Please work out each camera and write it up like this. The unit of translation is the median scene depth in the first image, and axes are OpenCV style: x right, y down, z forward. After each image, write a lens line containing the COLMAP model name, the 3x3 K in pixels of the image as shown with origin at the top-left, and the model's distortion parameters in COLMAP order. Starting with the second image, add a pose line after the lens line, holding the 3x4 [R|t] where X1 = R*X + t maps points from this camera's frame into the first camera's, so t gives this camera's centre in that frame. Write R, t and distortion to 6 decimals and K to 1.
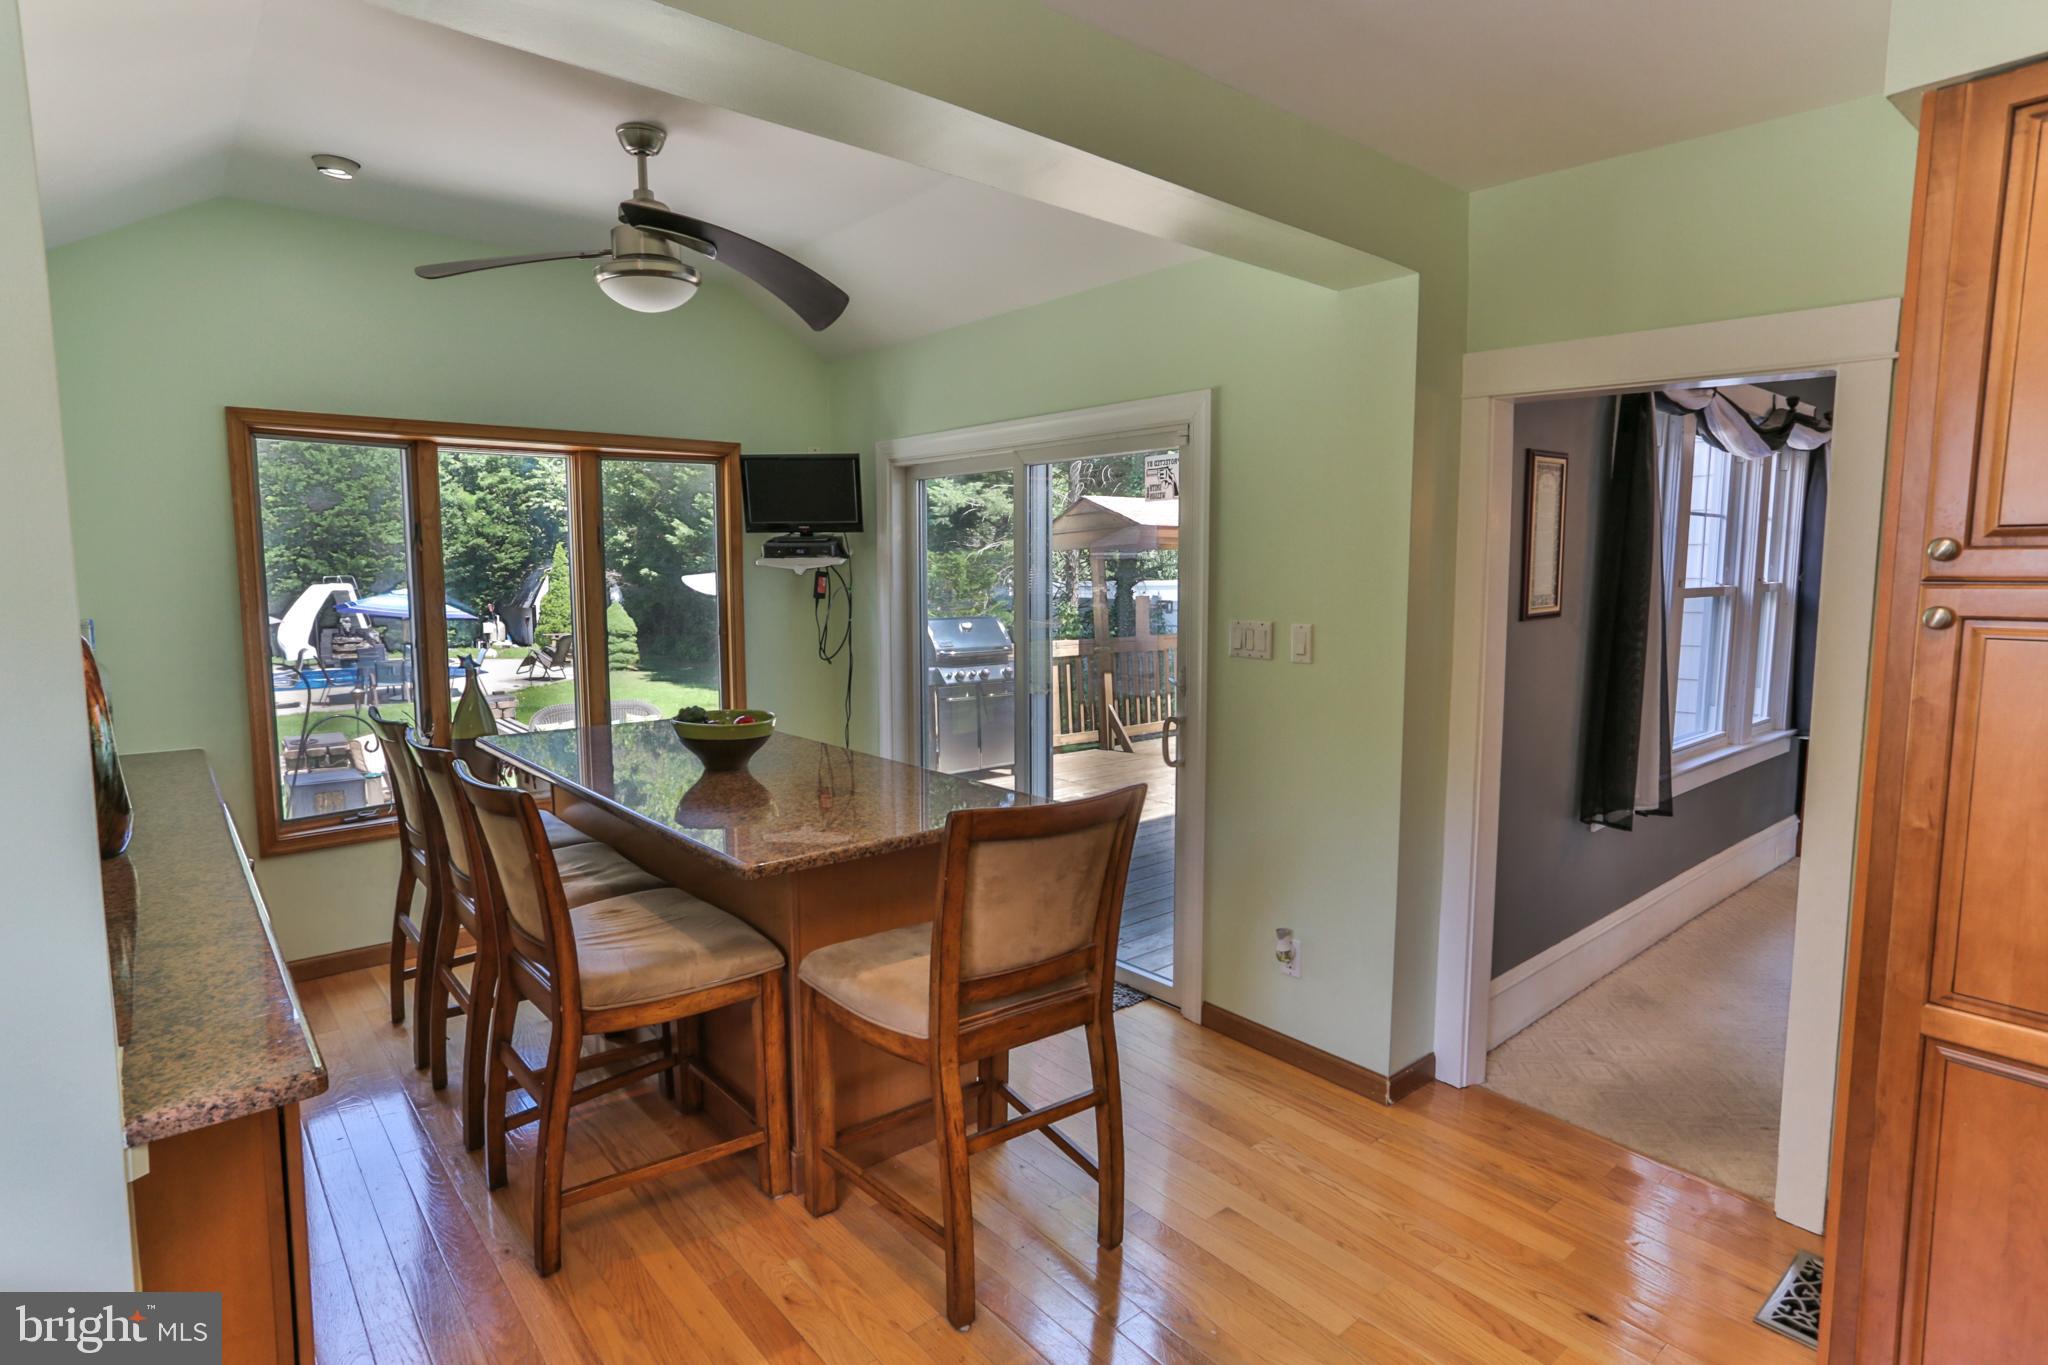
lens RADIAL K [[1081.5, 0, 1028.7], [0, 1081.5, 676.0], [0, 0, 1]] dist [-0.056013, 0.044170]
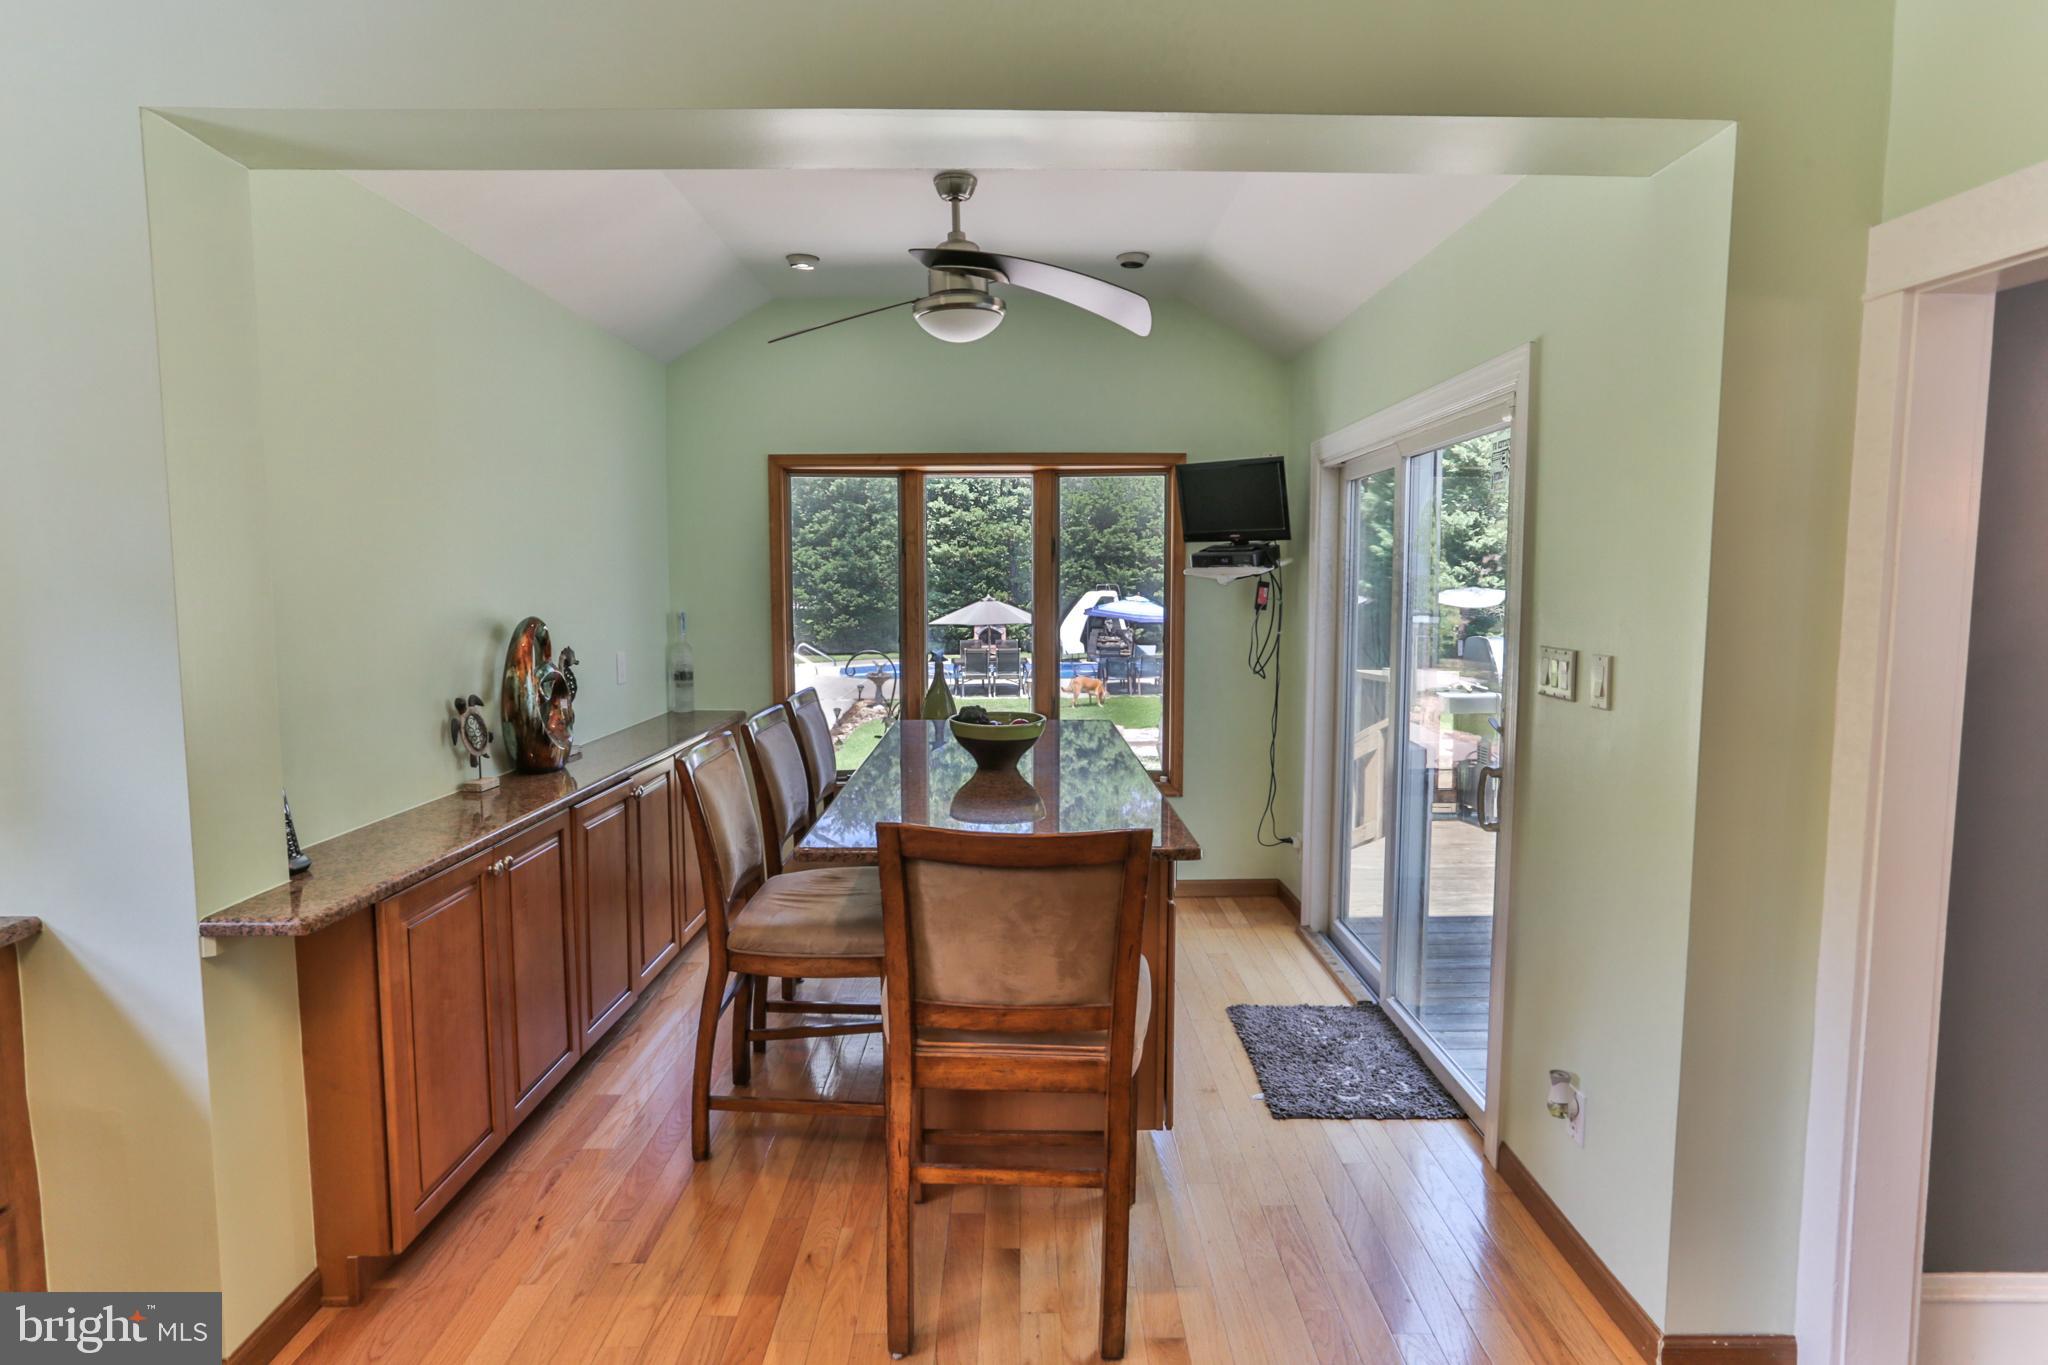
lens RADIAL K [[1081.5, 0, 1028.7], [0, 1081.5, 676.0], [0, 0, 1]] dist [-0.056013, 0.044170]
pose [[0.764753, 0.057709, -0.641734, 0.351631], [-0.064383, 0.997841, 0.013009, -0.015737], [0.641099, 0.031368, 0.766817, 0.176966]]
